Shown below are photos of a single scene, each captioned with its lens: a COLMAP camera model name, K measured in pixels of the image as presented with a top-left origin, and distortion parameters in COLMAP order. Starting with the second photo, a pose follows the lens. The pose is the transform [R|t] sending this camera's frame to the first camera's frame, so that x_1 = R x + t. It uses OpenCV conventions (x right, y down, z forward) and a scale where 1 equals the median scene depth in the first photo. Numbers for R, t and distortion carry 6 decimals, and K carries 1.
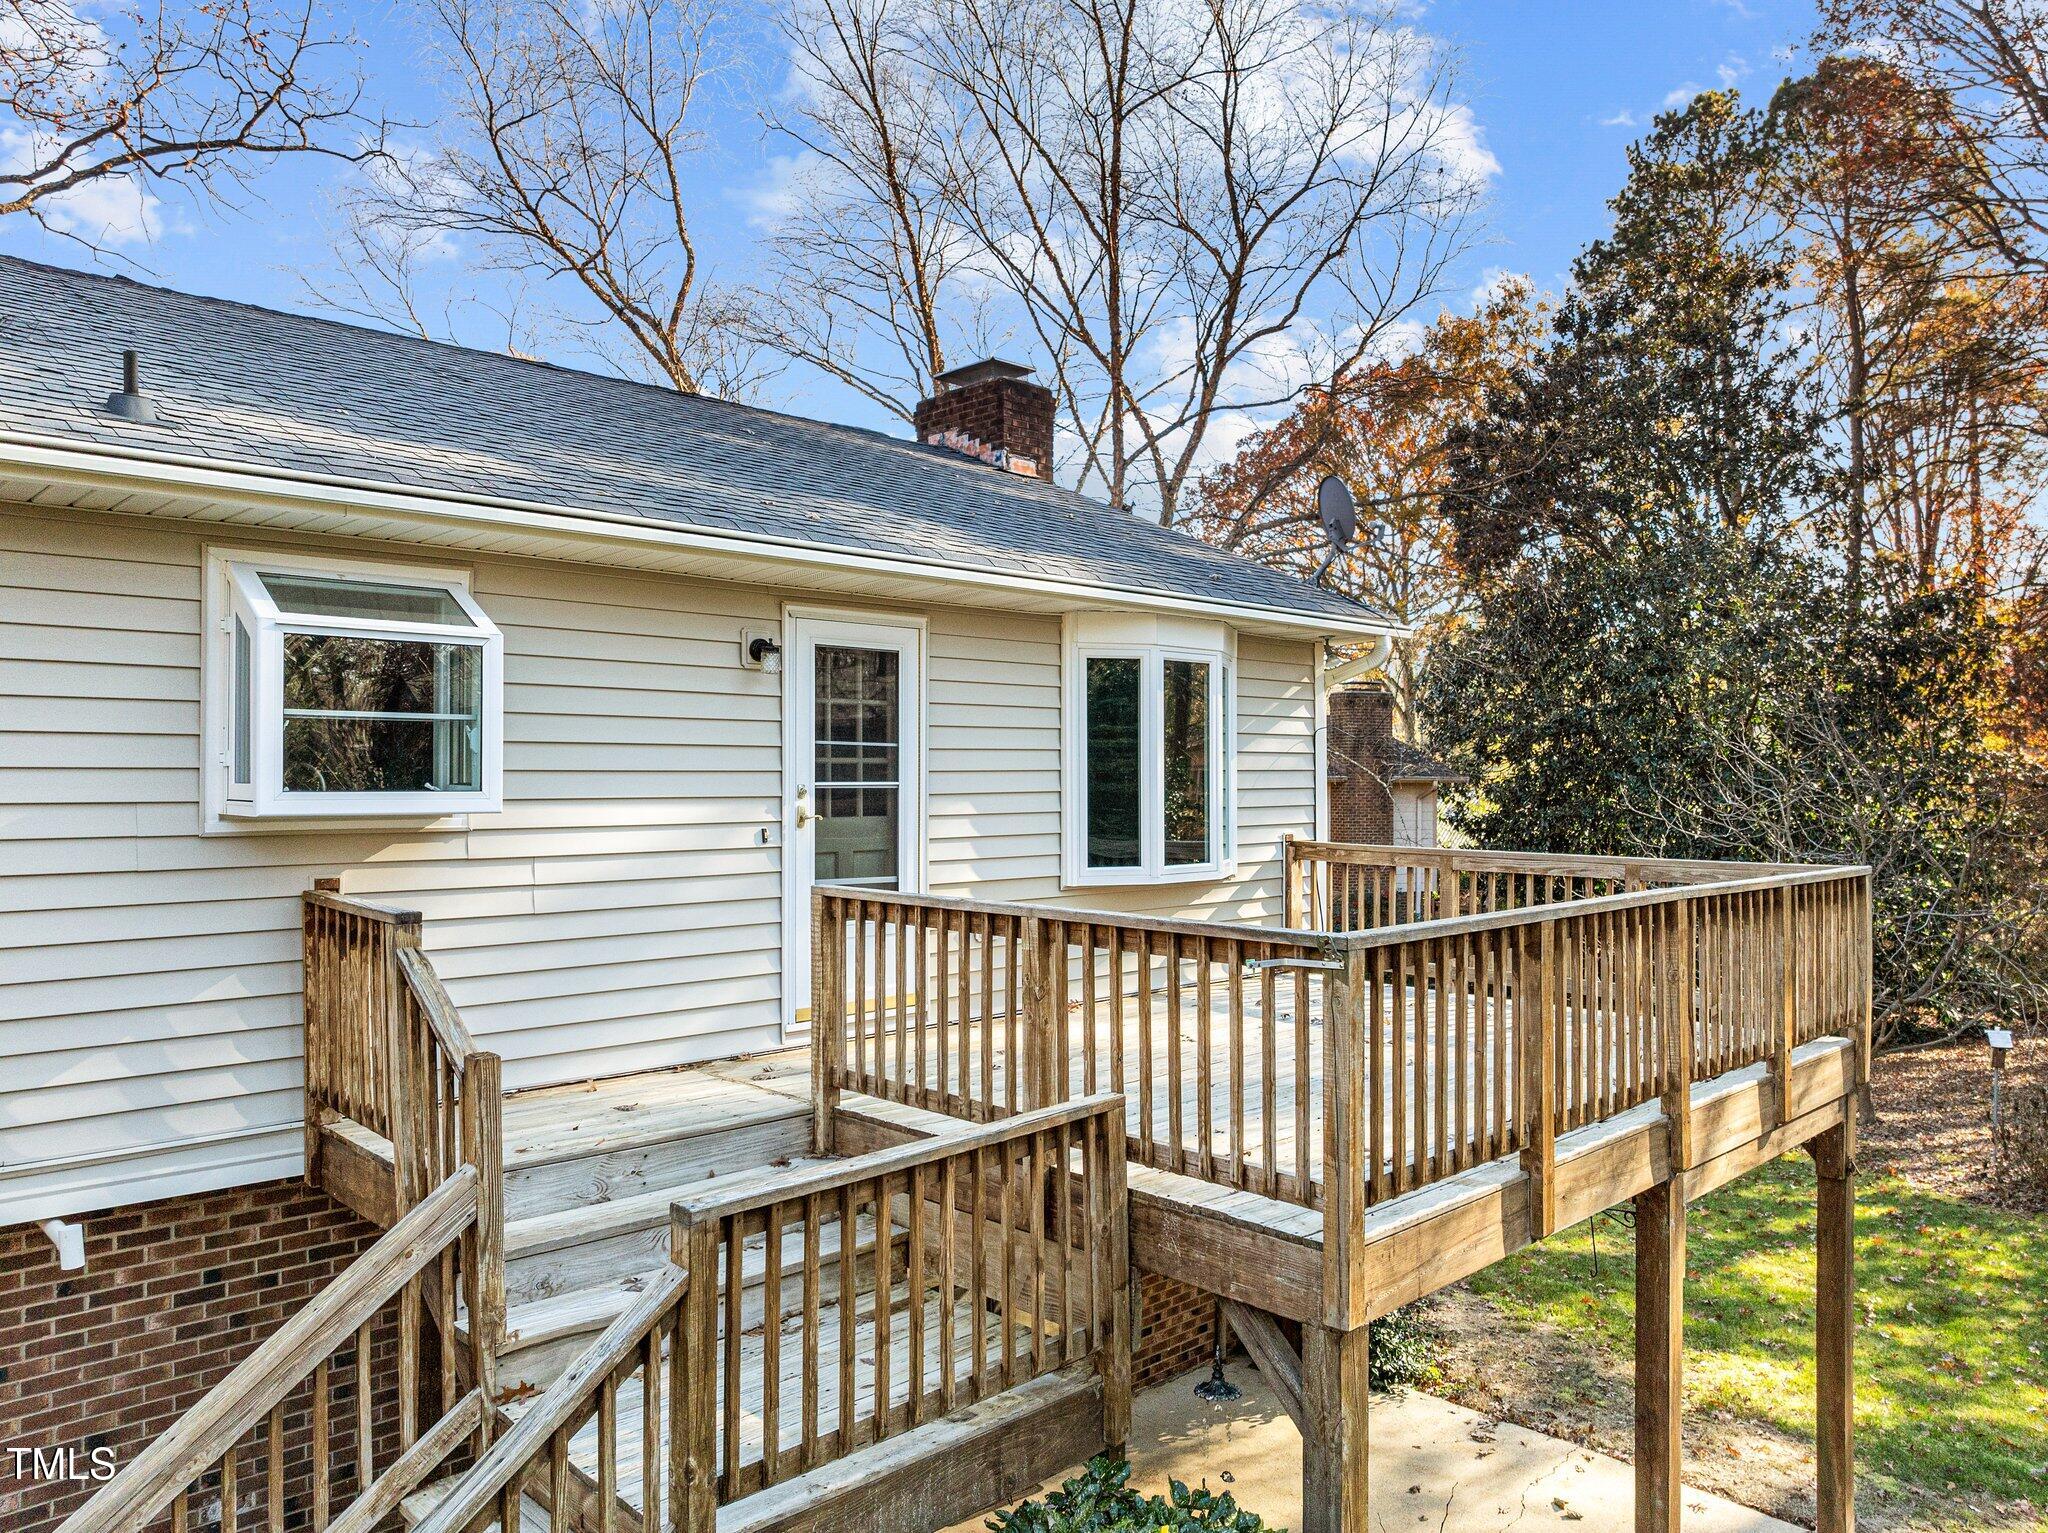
lens RADIAL K [[1468.6, 0, 1023.9], [0, 1468.6, 763.8], [0, 0, 1]] dist [-0.001851, -0.007659]
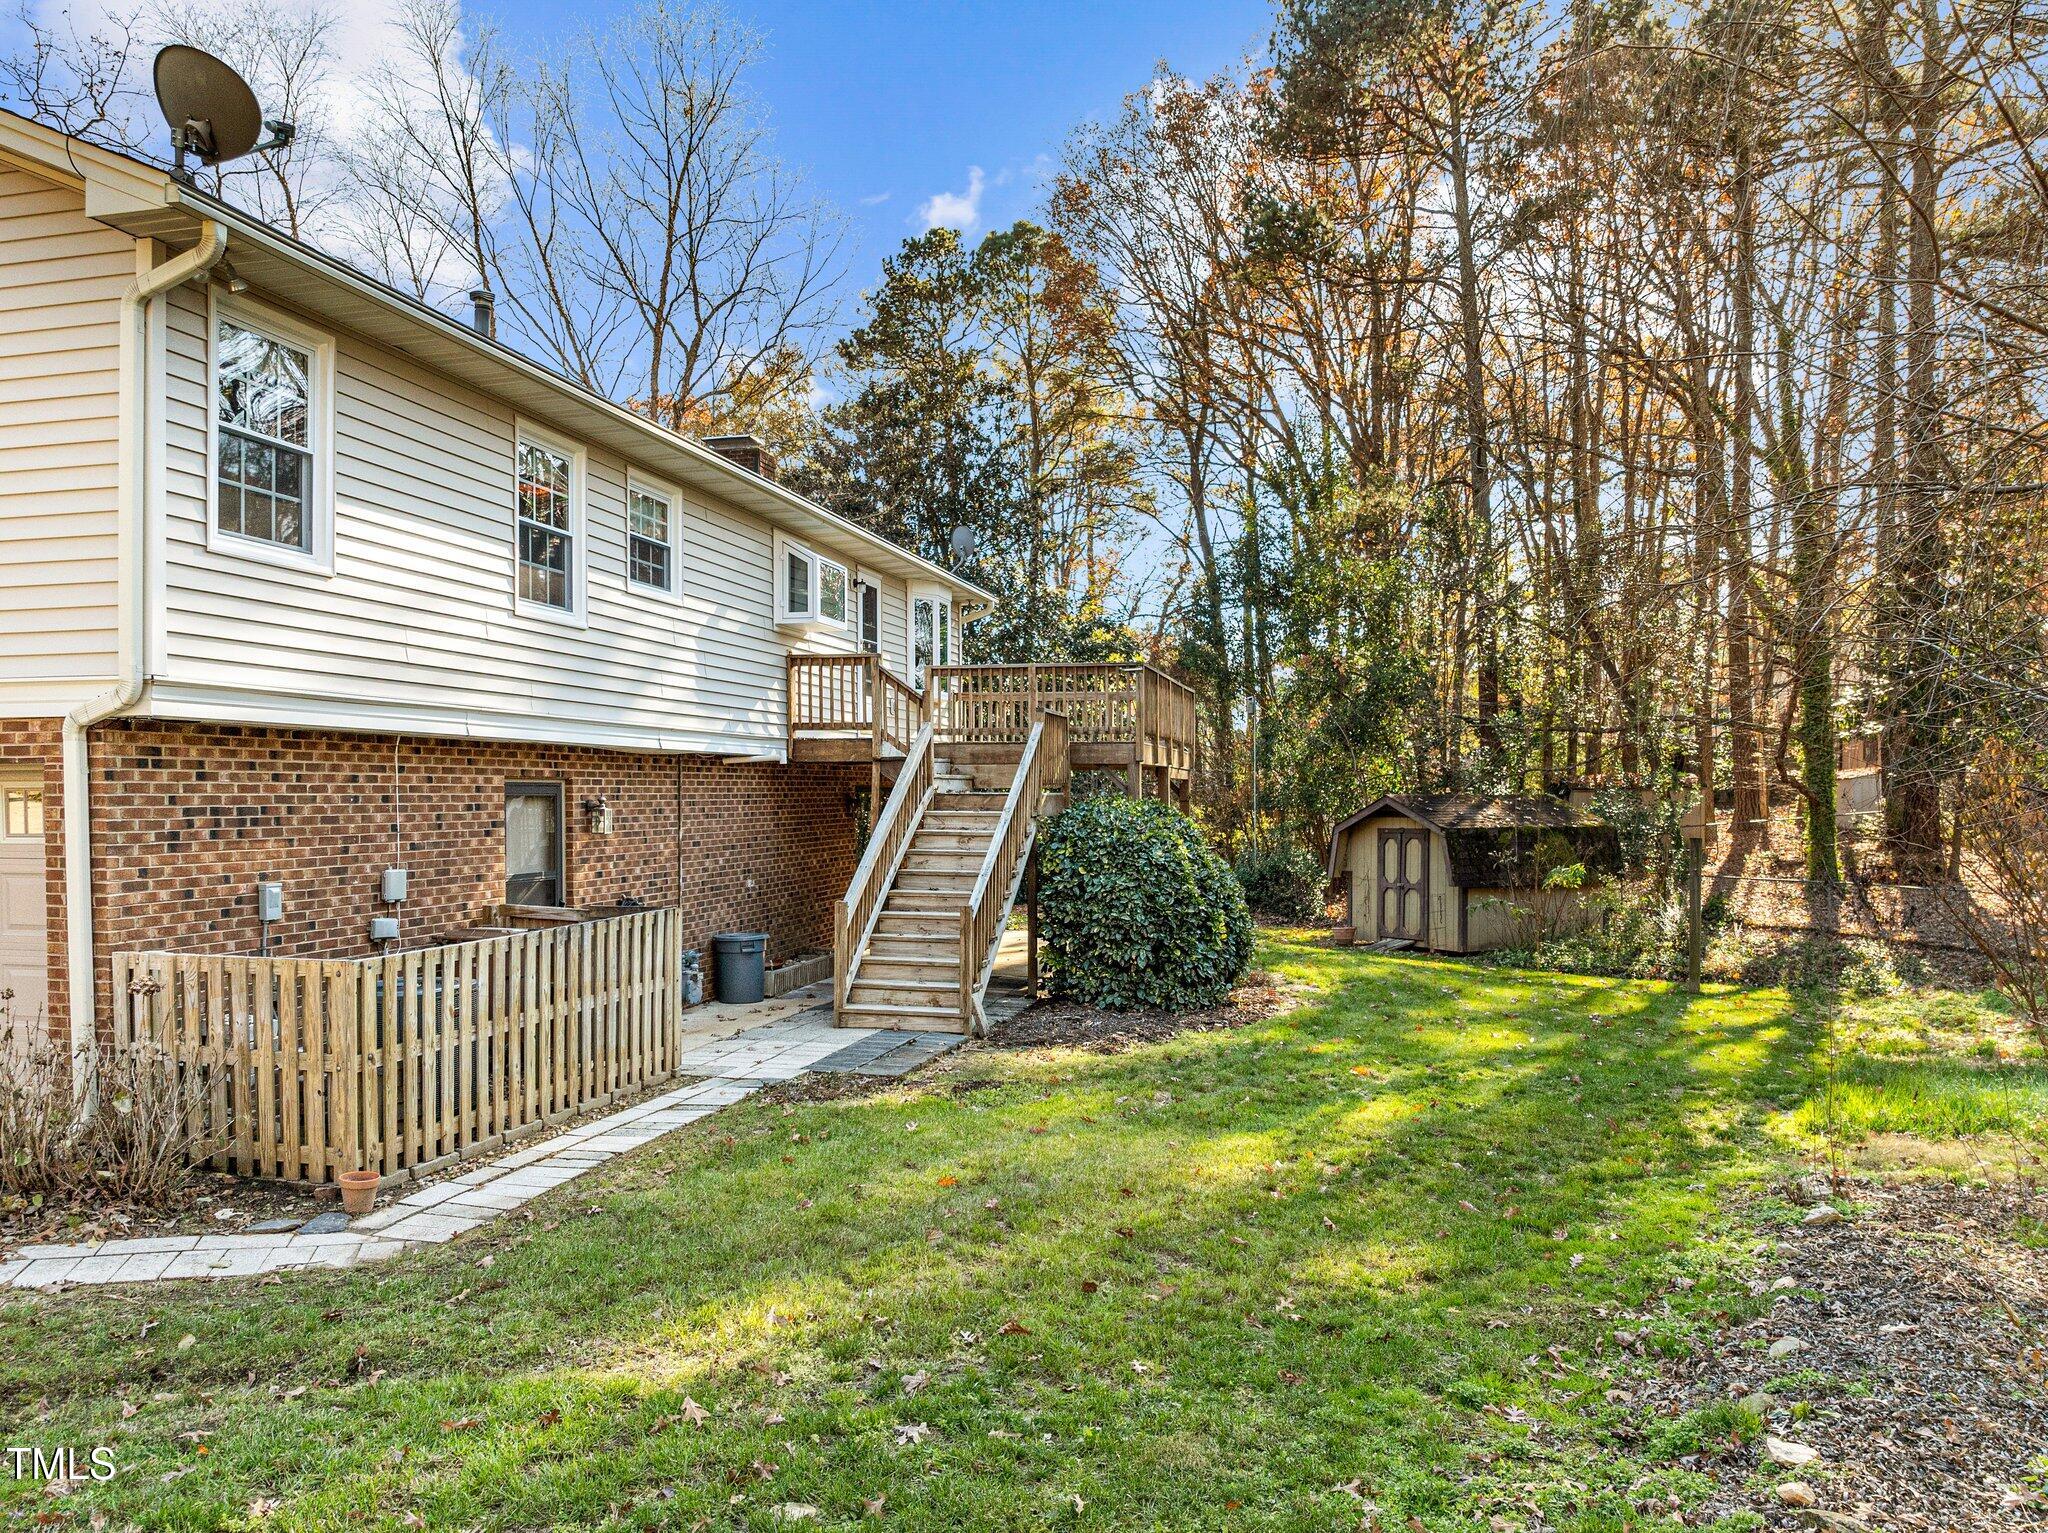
lens RADIAL K [[1432.1, 0, 1027.3], [0, 1432.1, 773.2], [0, 0, 1]] dist [-0.002918, -0.000473]
pose [[0.852680, 0.003092, 0.522424, -0.135646], [-0.005215, 0.999983, 0.002594, 0.025975], [-0.522407, -0.004936, 0.852682, -0.137819]]
